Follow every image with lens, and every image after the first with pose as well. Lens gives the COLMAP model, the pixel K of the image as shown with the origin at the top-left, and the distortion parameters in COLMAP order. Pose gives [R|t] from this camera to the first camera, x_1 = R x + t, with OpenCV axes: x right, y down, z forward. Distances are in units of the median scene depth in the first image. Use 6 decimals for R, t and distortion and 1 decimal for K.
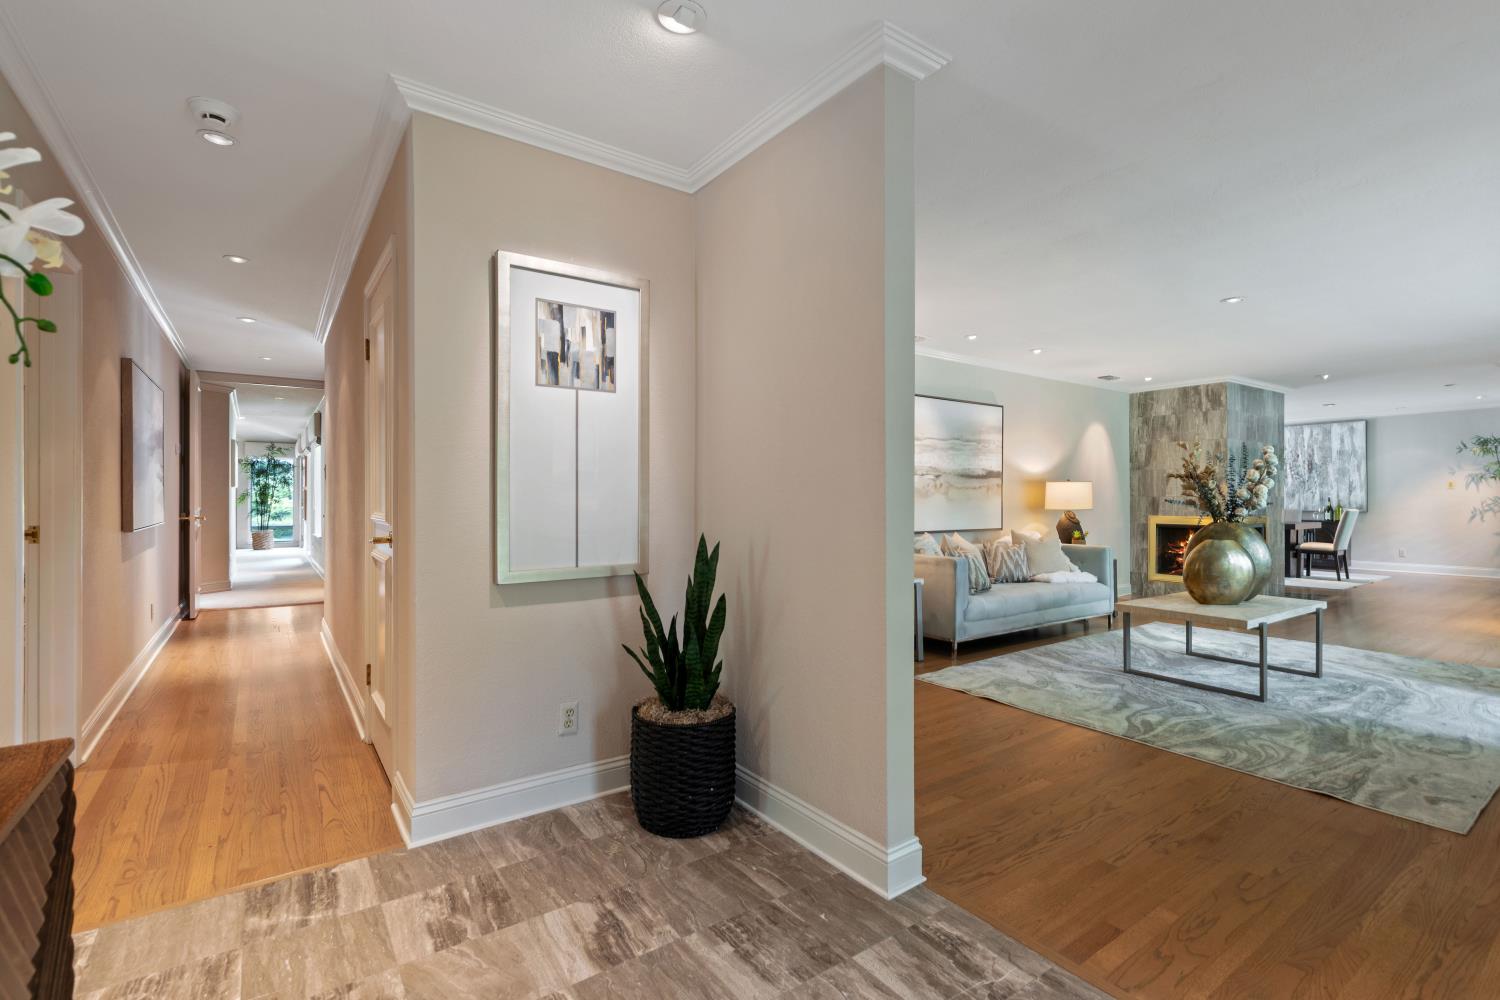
lens RADIAL K [[669.8, 0, 757.3], [0, 669.8, 497.1], [0, 0, 1]] dist [0.003779, -0.000040]
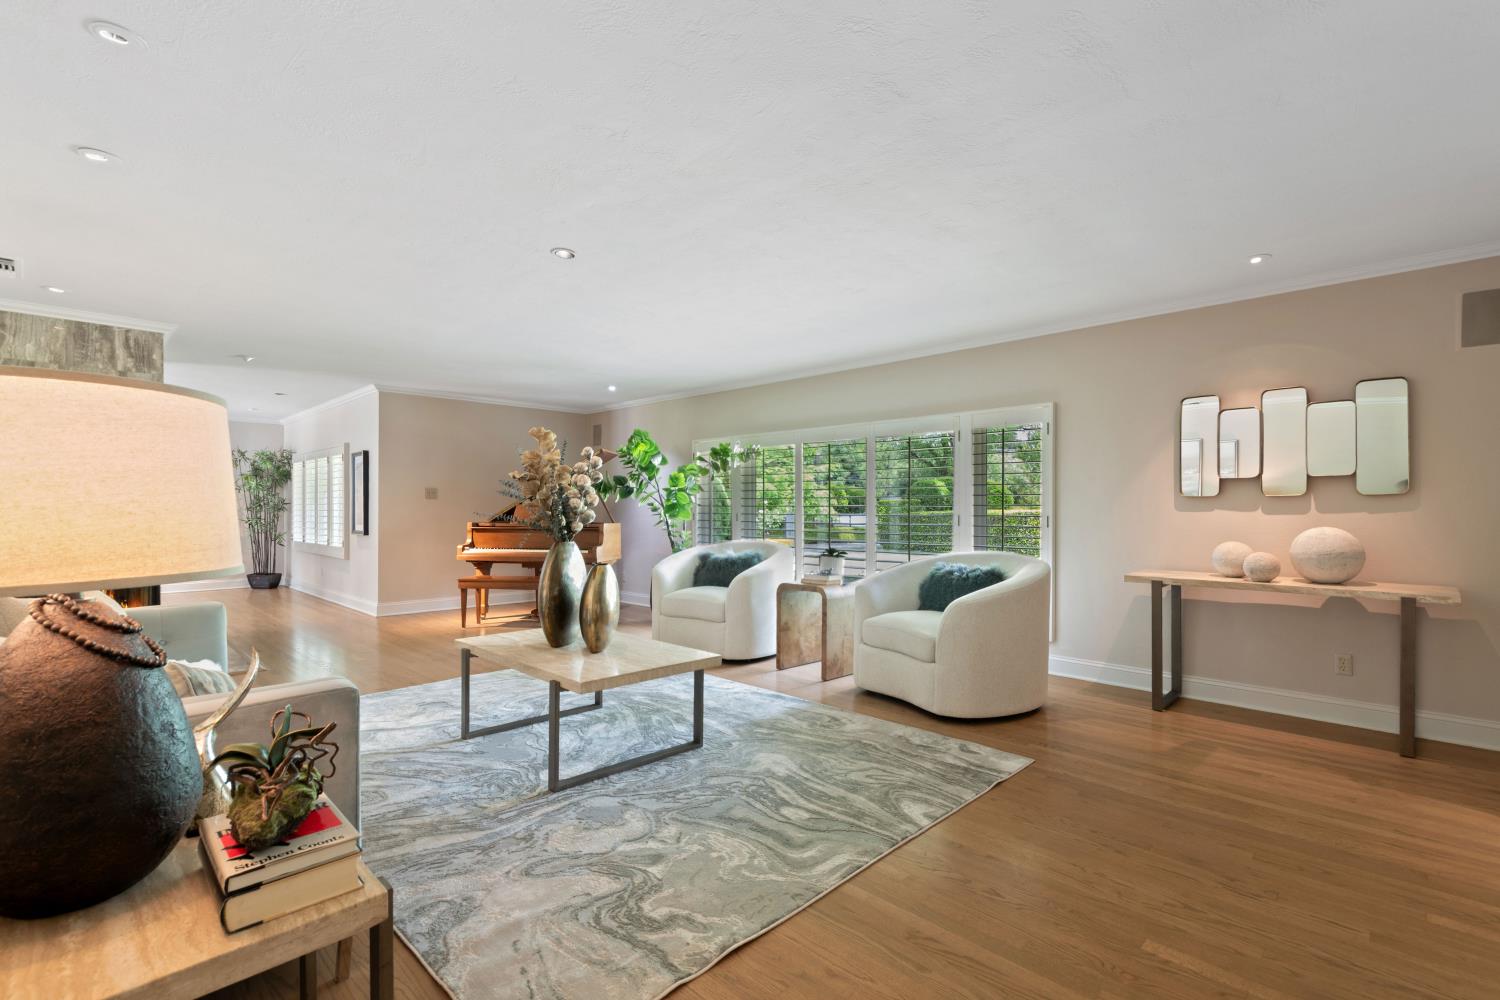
lens RADIAL K [[669.8, 0, 757.3], [0, 669.8, 497.1], [0, 0, 1]] dist [0.003779, -0.000040]
pose [[-0.172520, 0.015427, 0.984885, -0.122666], [-0.003372, 0.999862, -0.016252, -0.001877], [-0.985000, -0.006124, -0.172444, 1.167044]]
